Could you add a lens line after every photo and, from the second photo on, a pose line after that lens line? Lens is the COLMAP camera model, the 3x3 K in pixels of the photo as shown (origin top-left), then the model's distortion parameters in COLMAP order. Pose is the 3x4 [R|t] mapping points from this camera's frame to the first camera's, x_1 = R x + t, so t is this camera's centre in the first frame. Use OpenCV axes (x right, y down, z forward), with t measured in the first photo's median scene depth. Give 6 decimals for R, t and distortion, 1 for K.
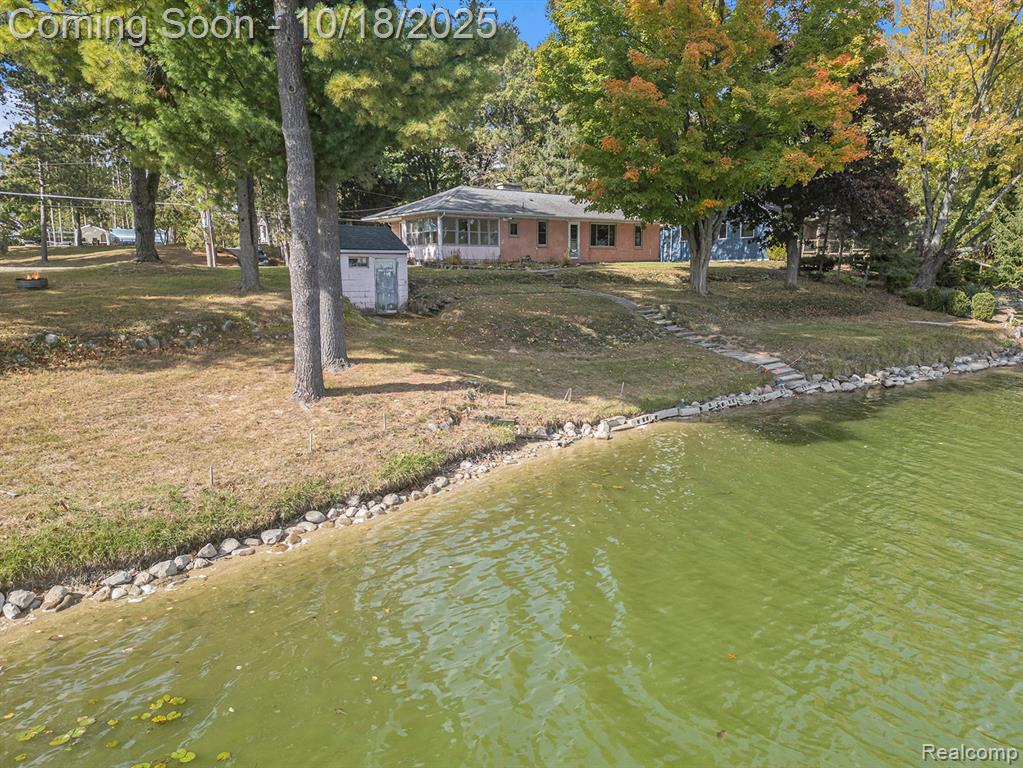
lens RADIAL K [[711.1, 0, 511.3], [0, 711.1, 383.5], [0, 0, 1]] dist [0.003198, -0.004516]
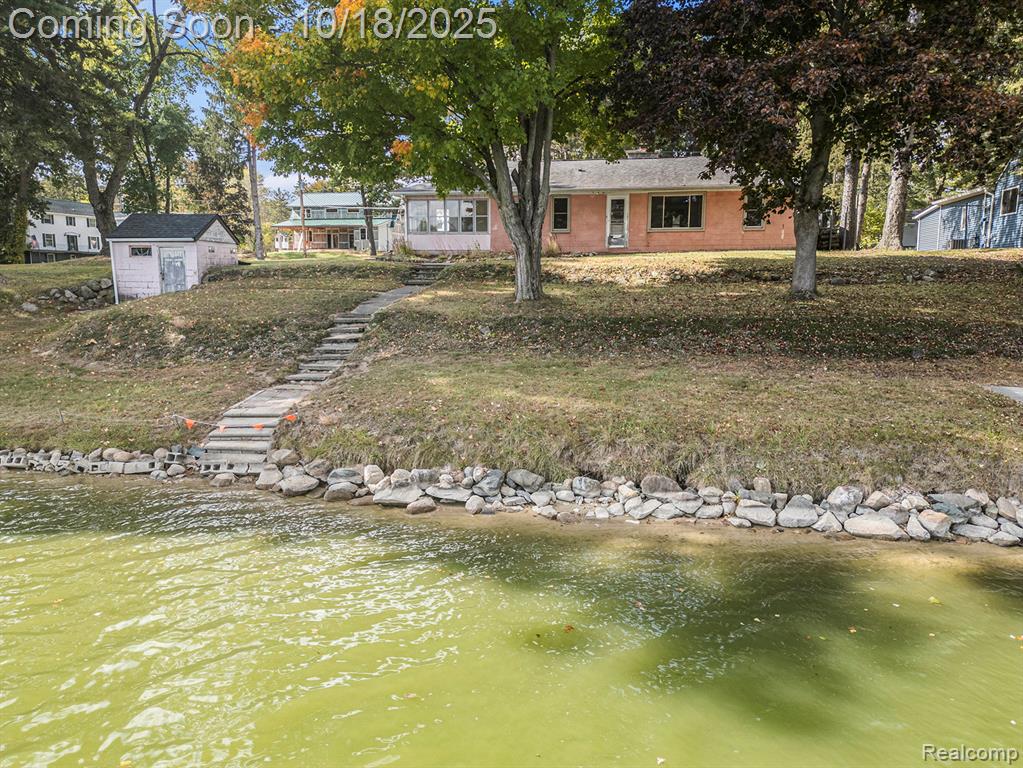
lens RADIAL K [[711.1, 0, 511.4], [0, 711.1, 384.3], [0, 0, 1]] dist [0.003198, -0.004516]
pose [[0.700645, 0.120461, -0.703268, 0.609061], [-0.120346, 0.991476, 0.049930, -0.073697], [0.703287, 0.049652, 0.709170, 0.499578]]
